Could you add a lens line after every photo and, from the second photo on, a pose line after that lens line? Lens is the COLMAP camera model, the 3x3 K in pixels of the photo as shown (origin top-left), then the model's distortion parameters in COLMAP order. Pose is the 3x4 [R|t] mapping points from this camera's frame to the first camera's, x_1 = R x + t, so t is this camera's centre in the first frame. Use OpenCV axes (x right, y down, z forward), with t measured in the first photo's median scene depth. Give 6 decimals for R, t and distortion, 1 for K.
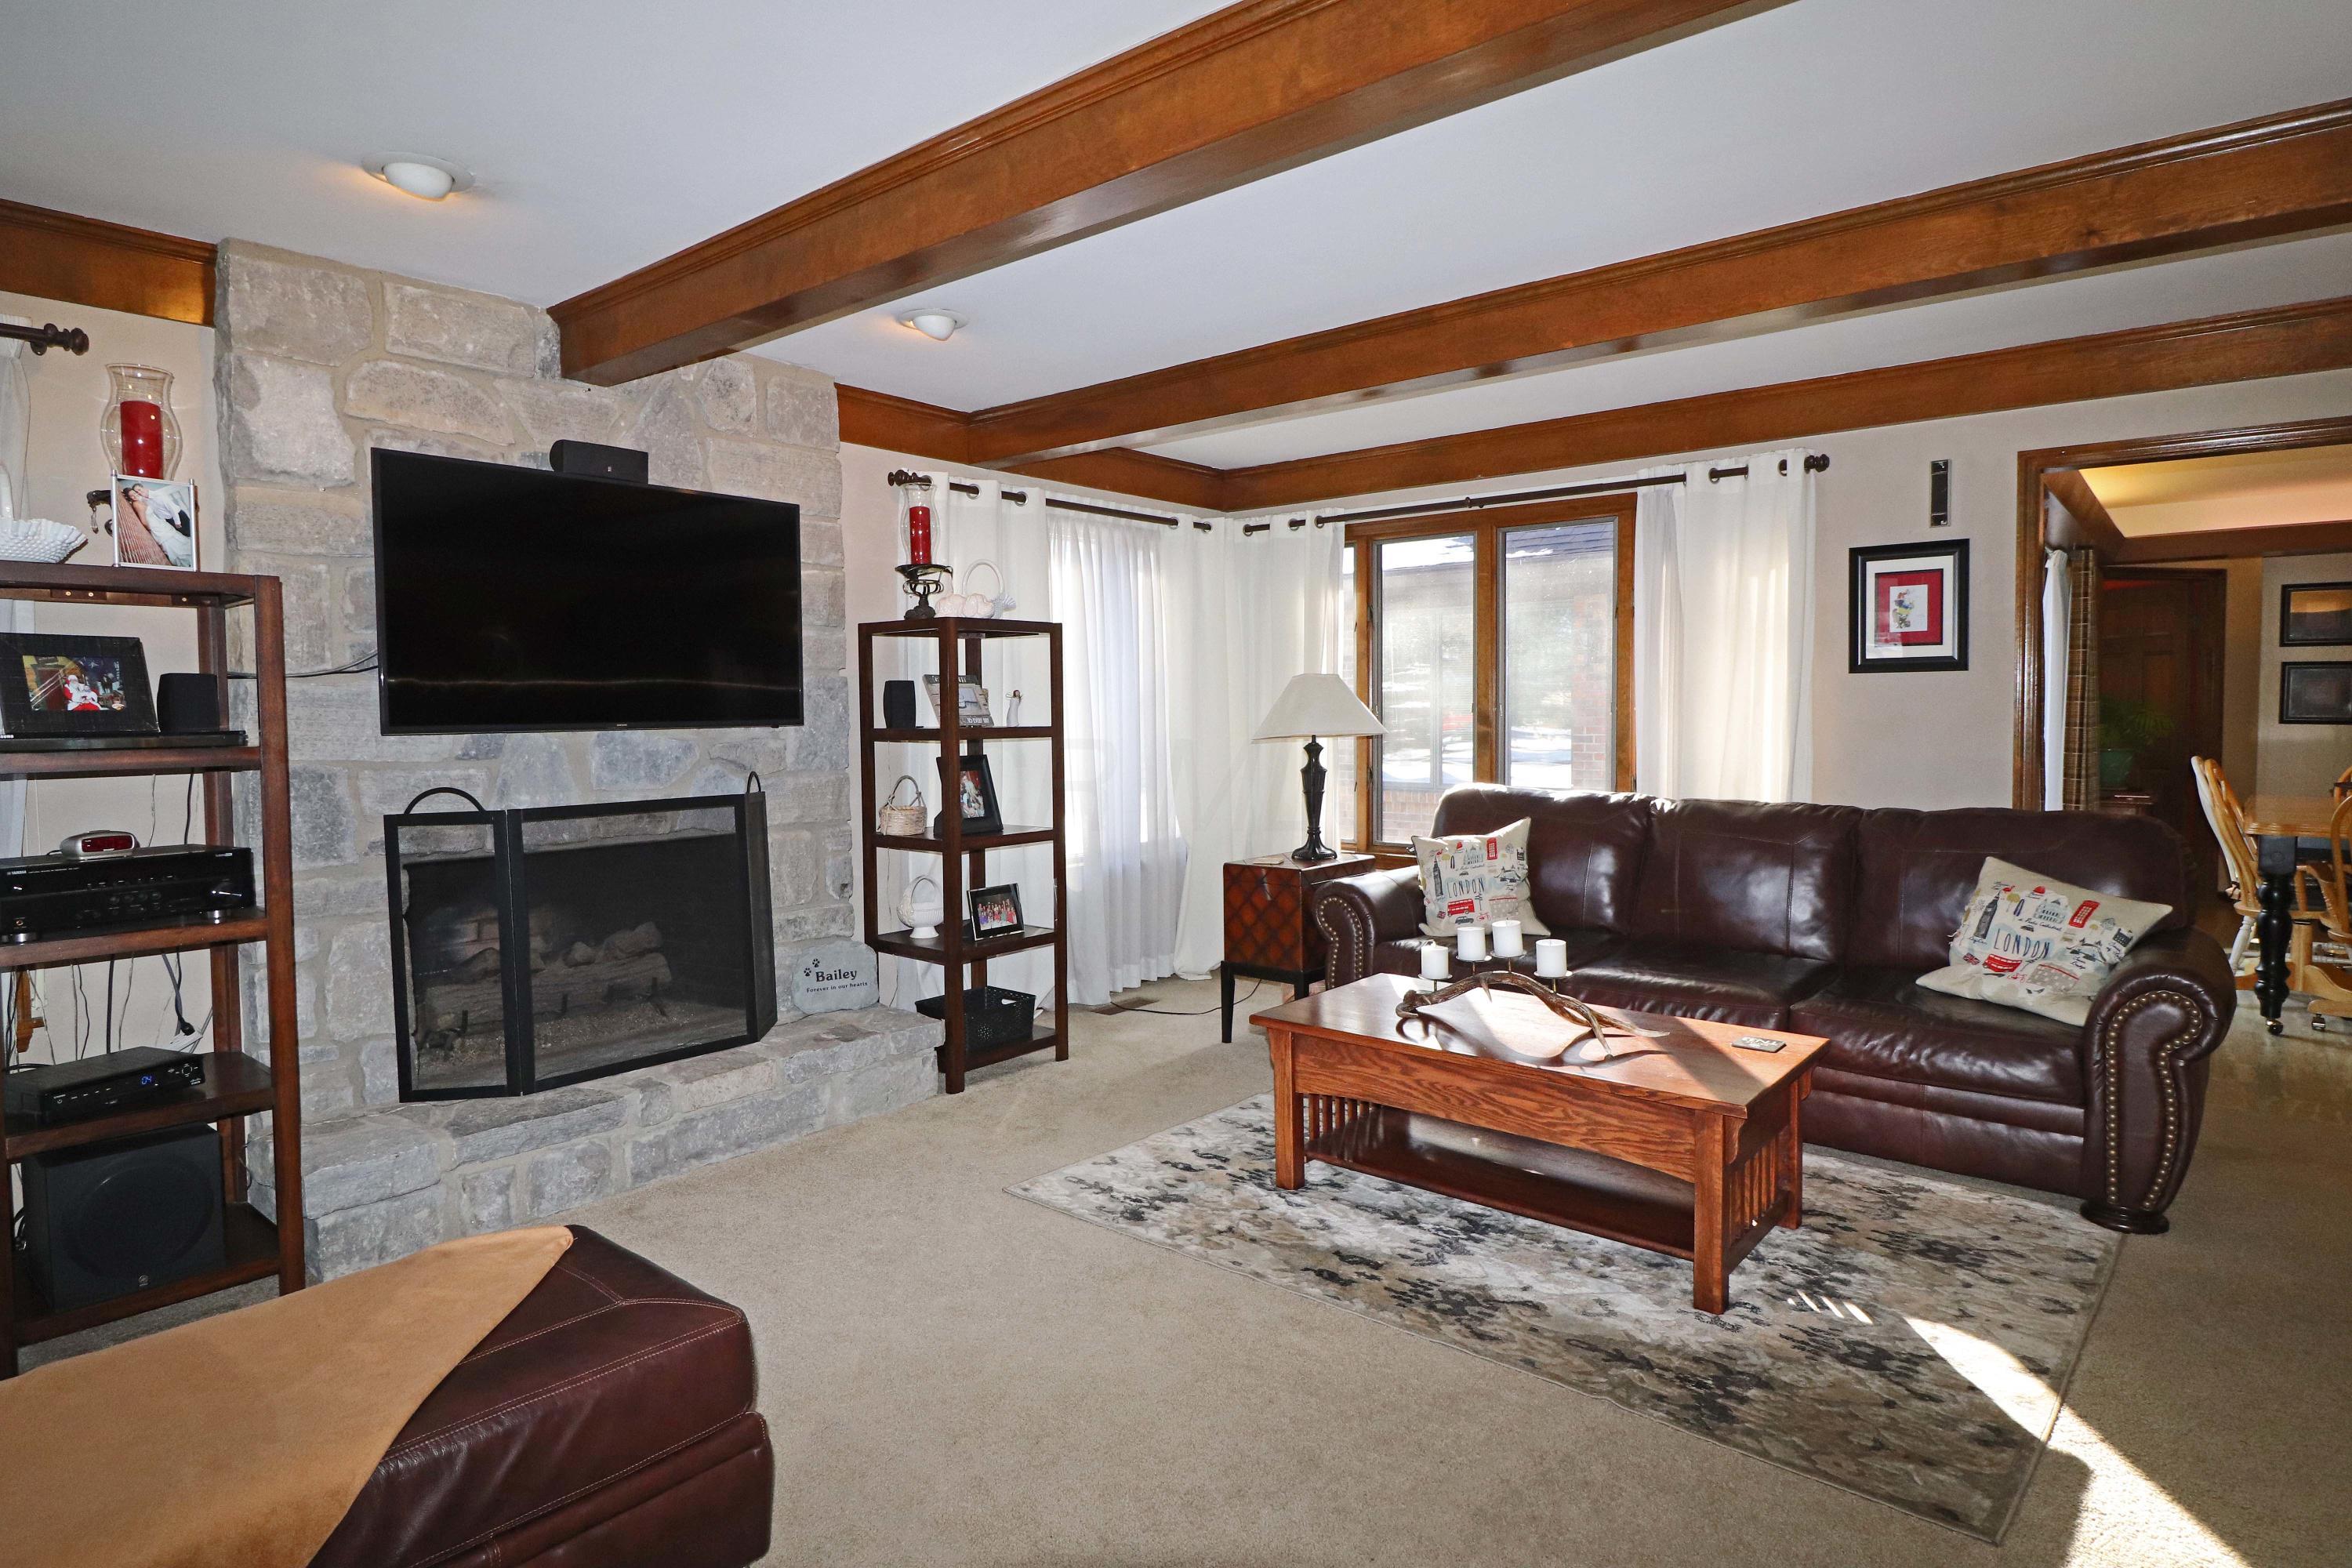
lens RADIAL K [[1271.3, 0, 1170.2], [0, 1271.3, 769.5], [0, 0, 1]] dist [0.005698, -0.012854]
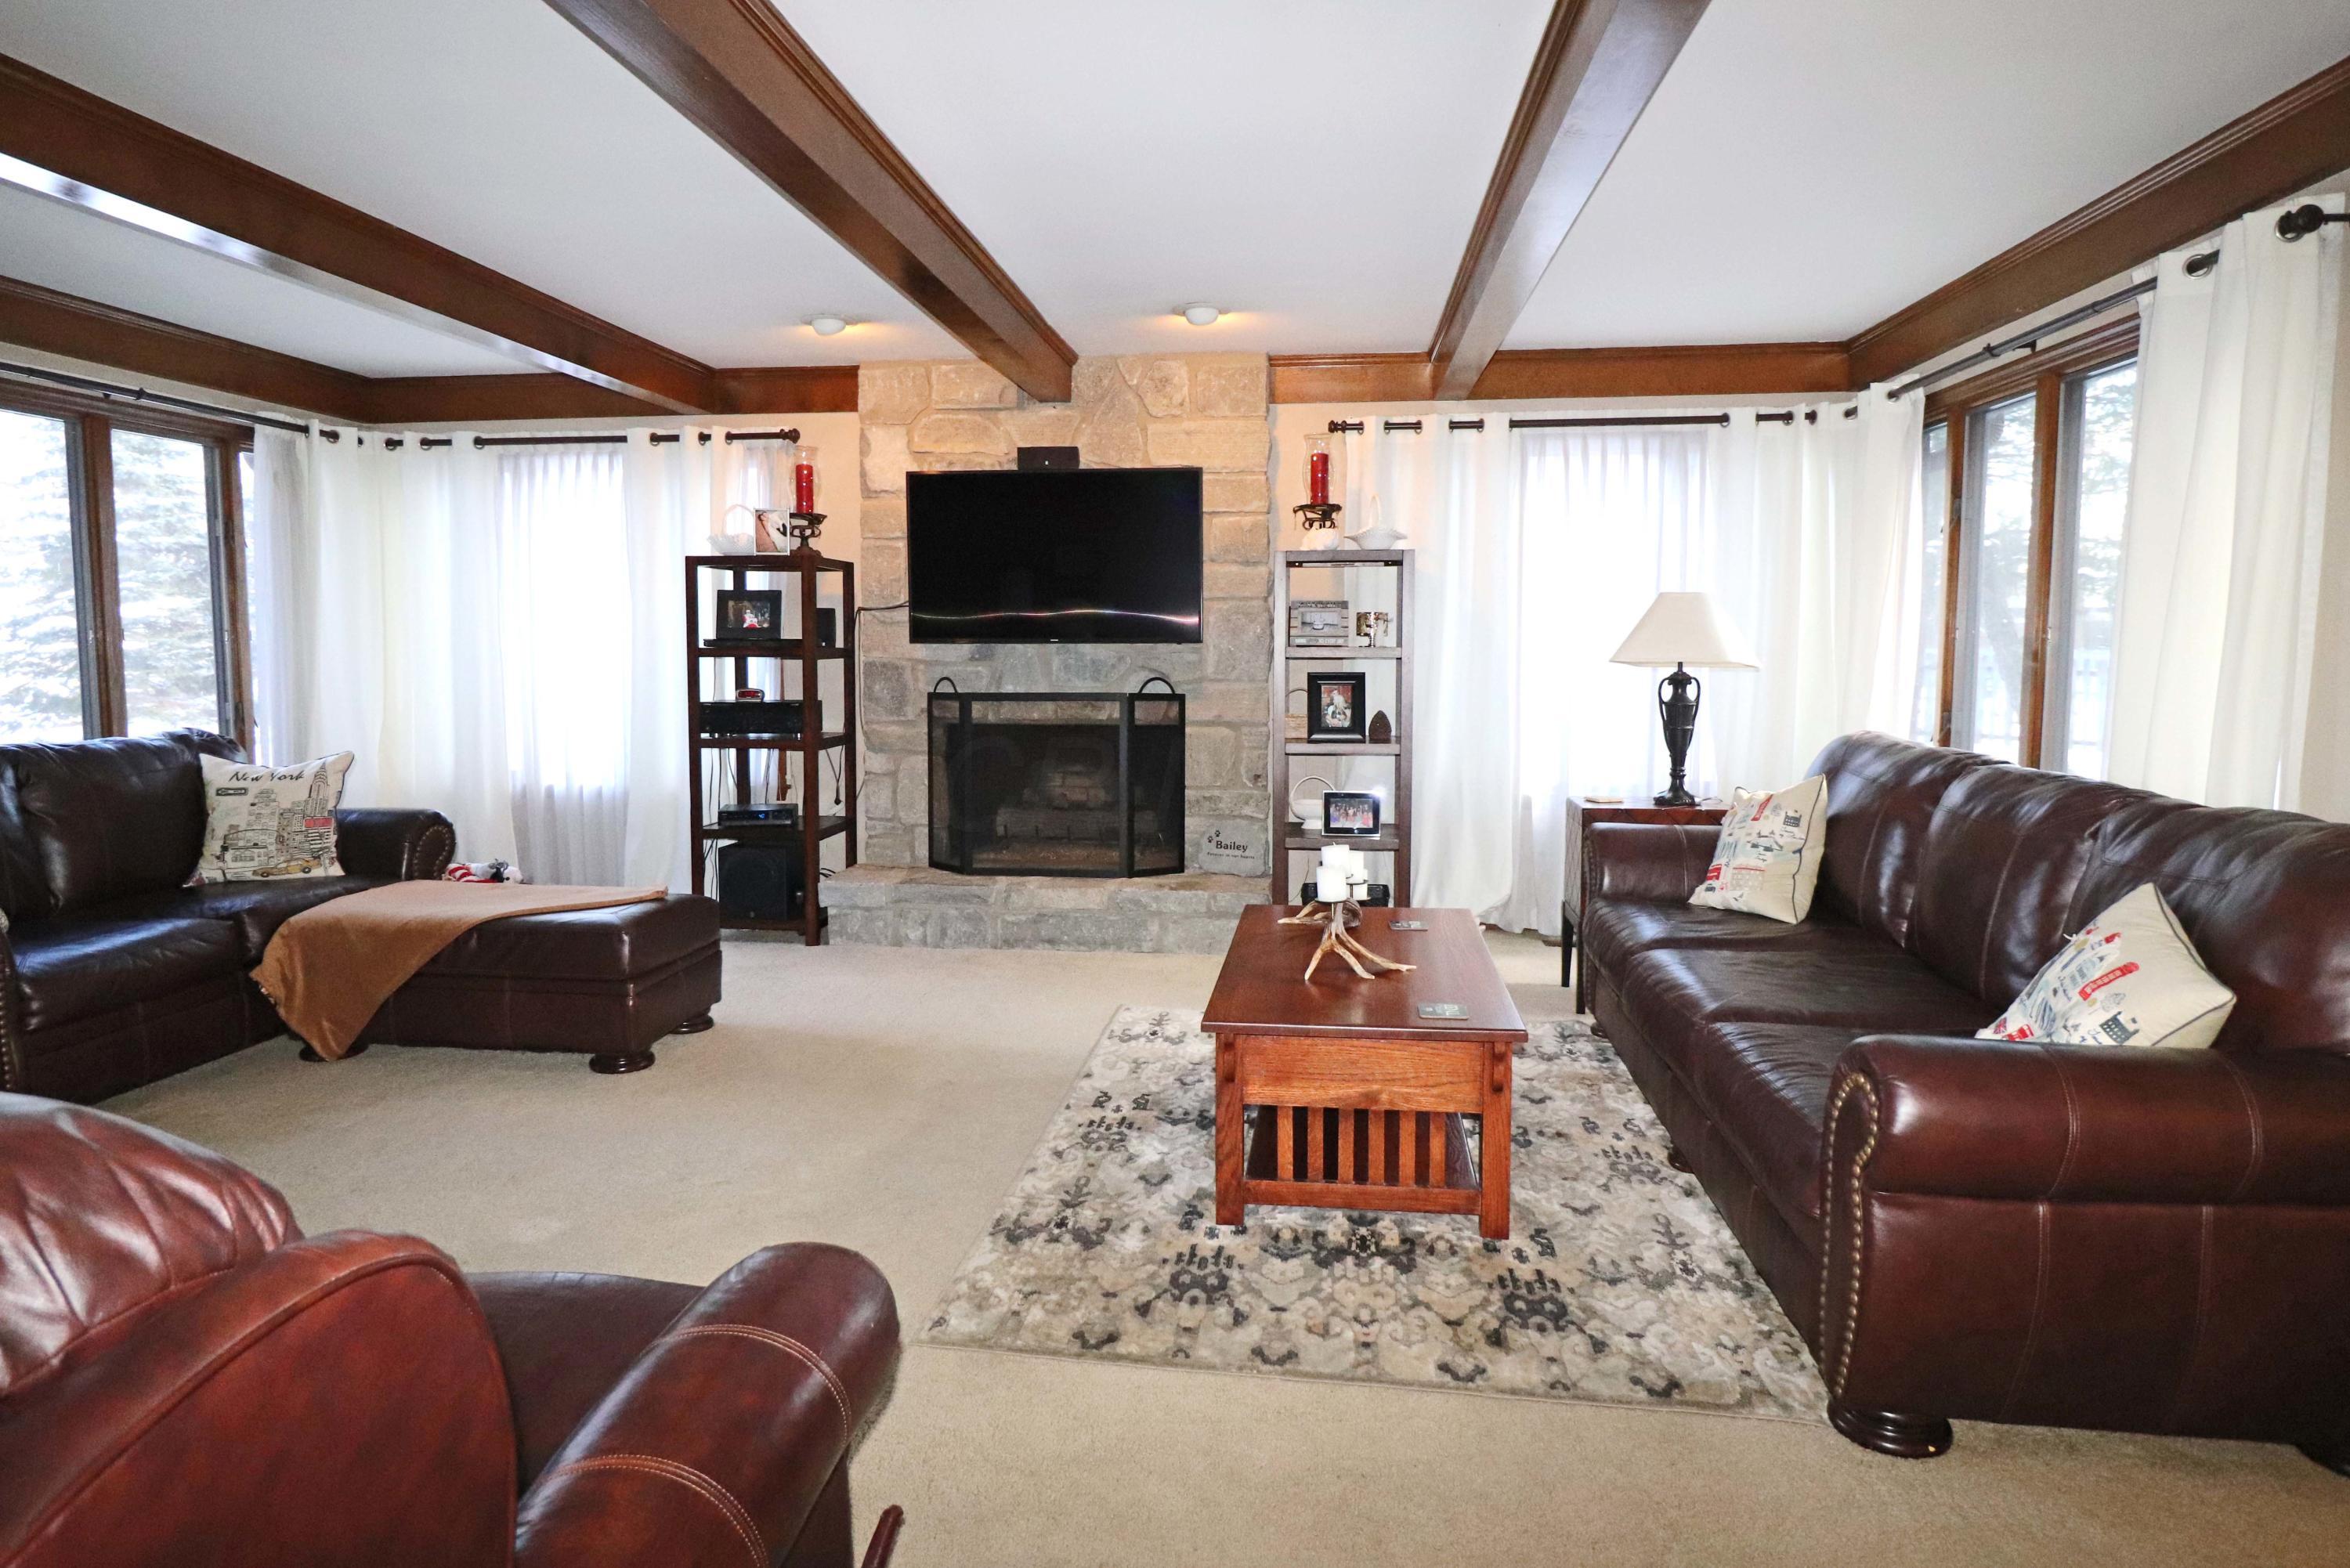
lens RADIAL K [[1355.5, 0, 1182.2], [0, 1355.5, 751.1], [0, 0, 1]] dist [0.002075, -0.007069]
pose [[0.554008, 0.078177, -0.828833, 0.924587], [-0.045320, 0.996937, 0.063740, -0.013746], [0.831277, 0.002250, 0.555854, 0.264547]]
